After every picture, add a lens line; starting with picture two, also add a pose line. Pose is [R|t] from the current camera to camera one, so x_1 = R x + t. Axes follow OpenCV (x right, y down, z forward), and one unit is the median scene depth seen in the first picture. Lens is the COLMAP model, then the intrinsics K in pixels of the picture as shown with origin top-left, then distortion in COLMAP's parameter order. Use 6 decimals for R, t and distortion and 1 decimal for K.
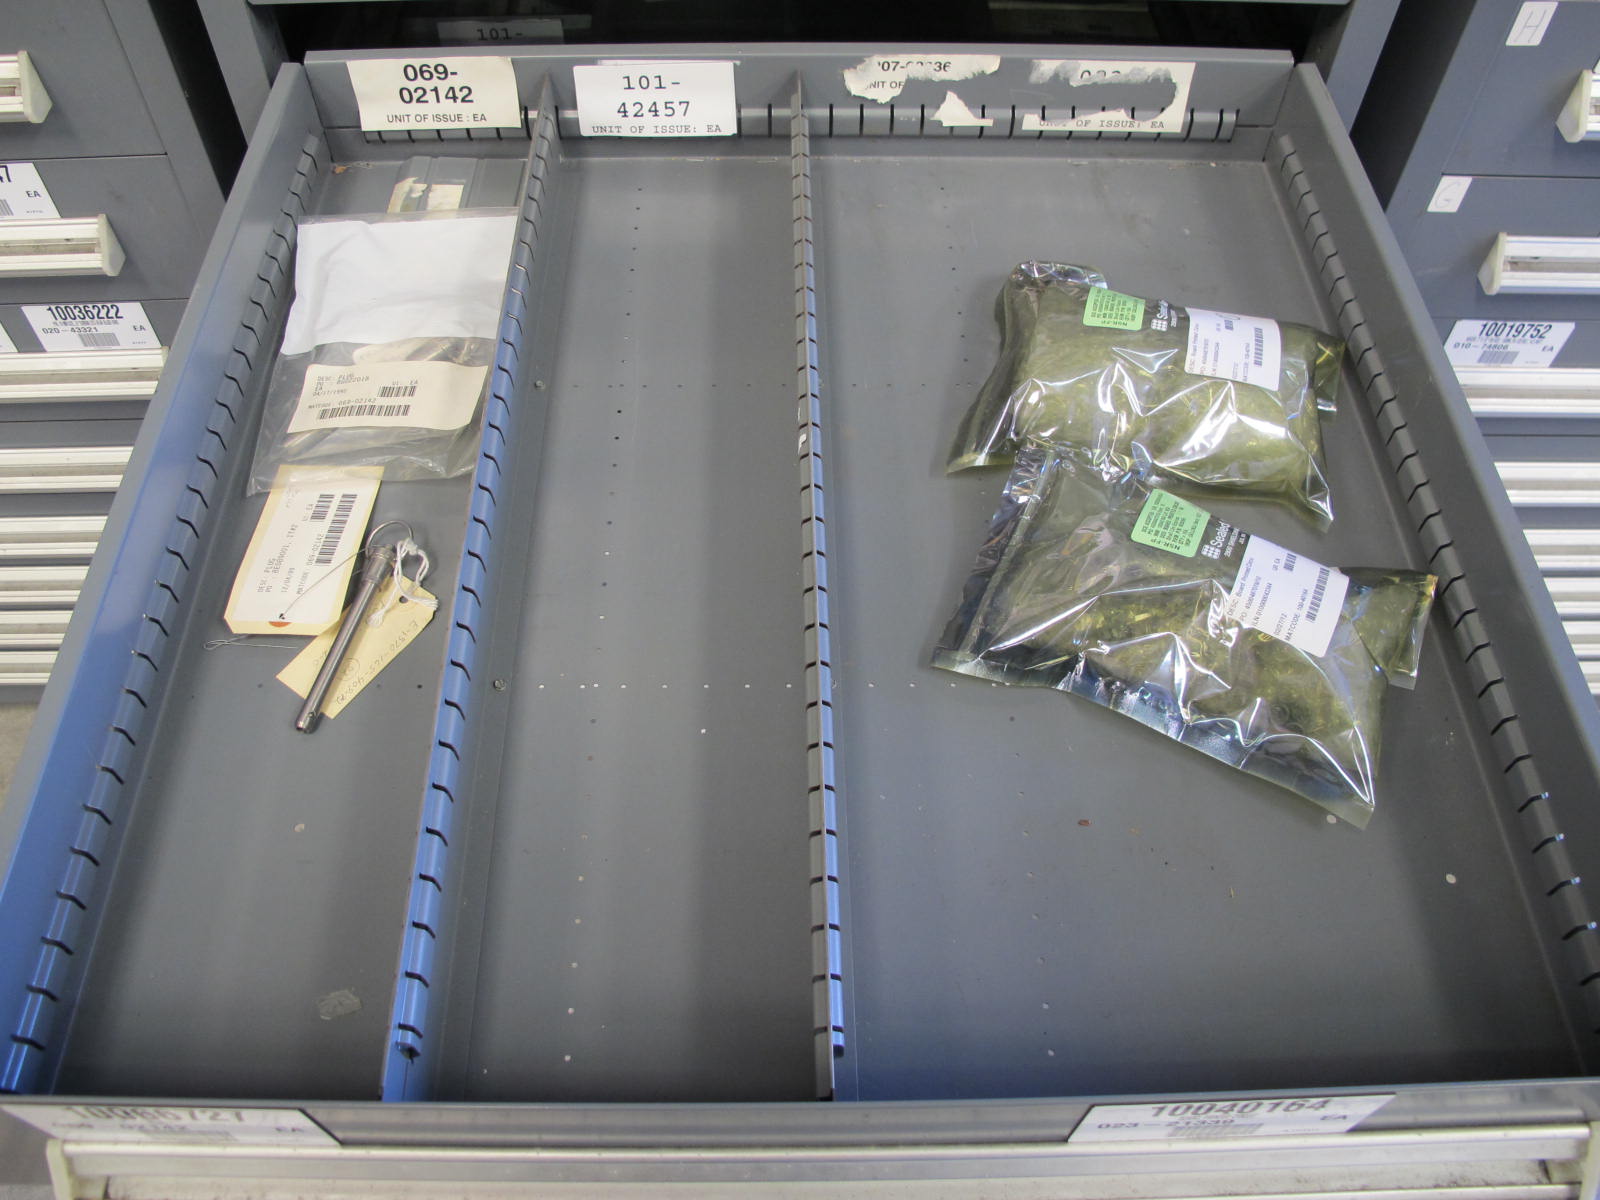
lens RADIAL K [[1324.7, 0, 798.4], [0, 1324.7, 595.7], [0, 0, 1]] dist [-0.039671, 0.024621]
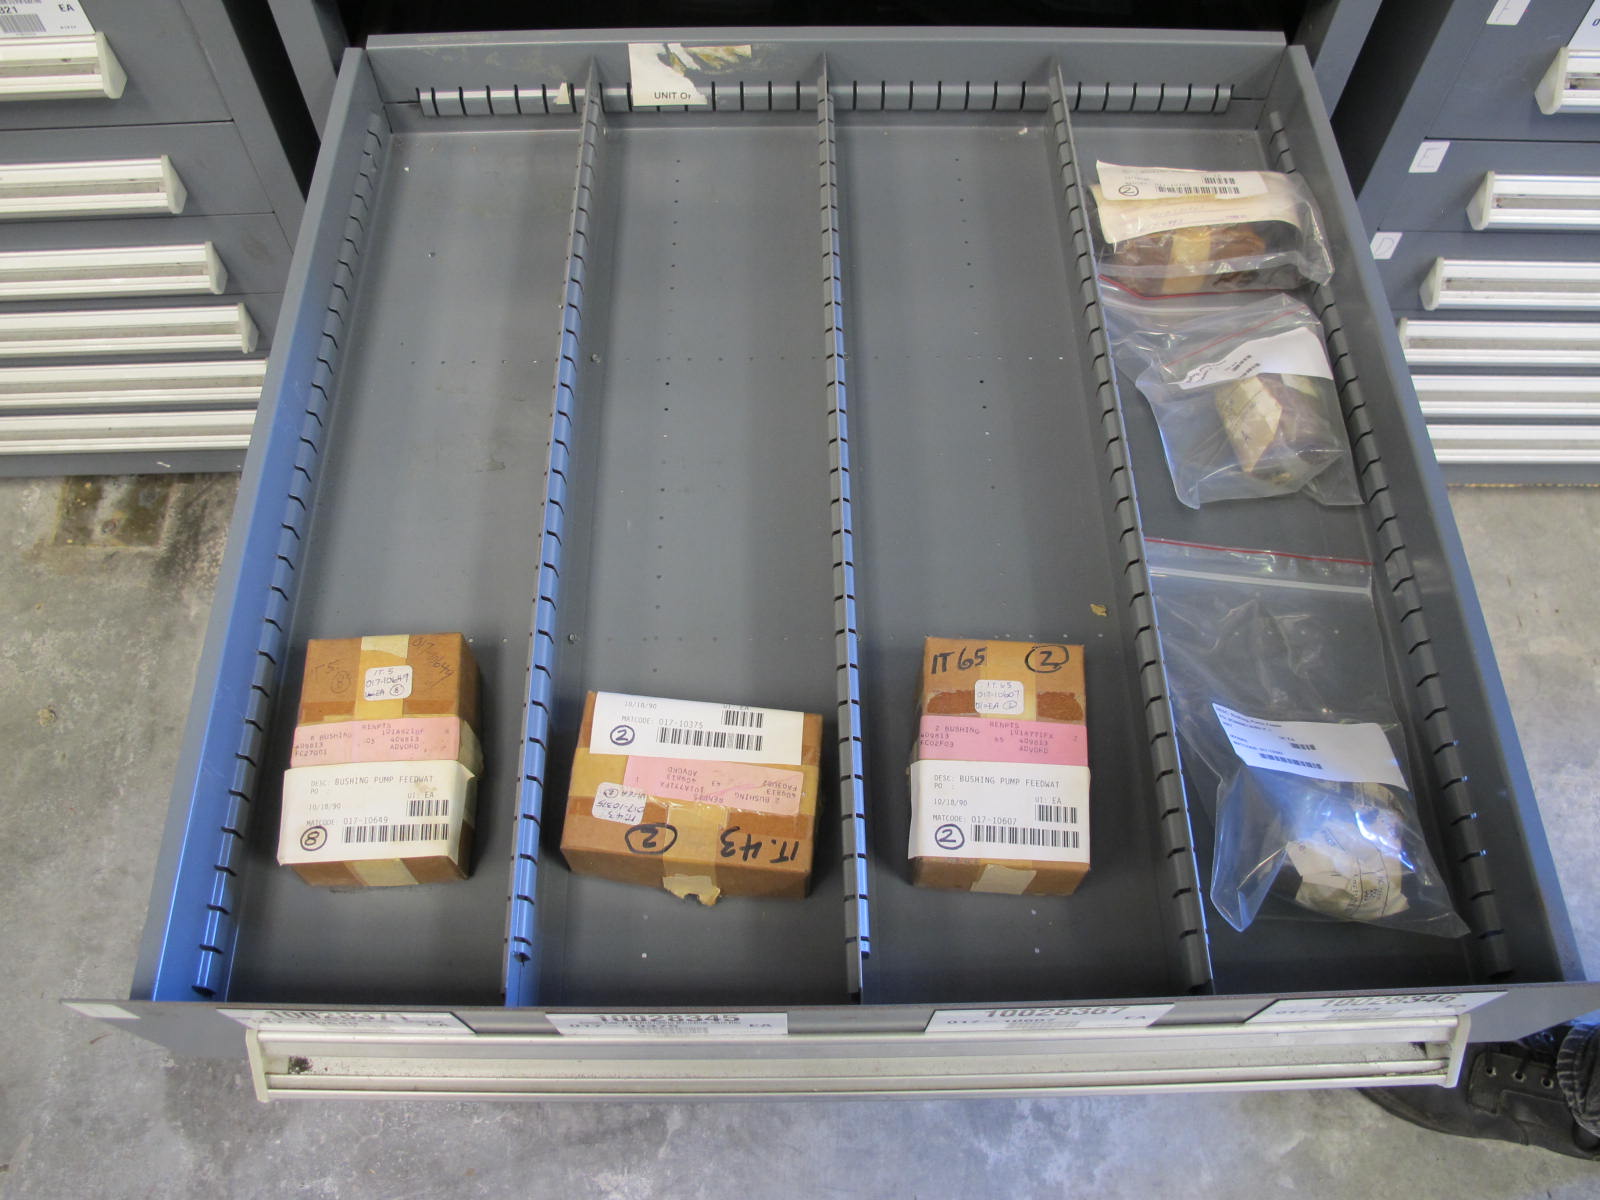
lens RADIAL K [[1324.7, 0, 809.3], [0, 1324.7, 594.9], [0, 0, 1]] dist [-0.039671, 0.024621]
pose [[0.999917, -0.007849, -0.010200, -0.004751], [0.009164, 0.990664, 0.136019, -0.109908], [0.009037, -0.136101, 0.990654, -0.130676]]
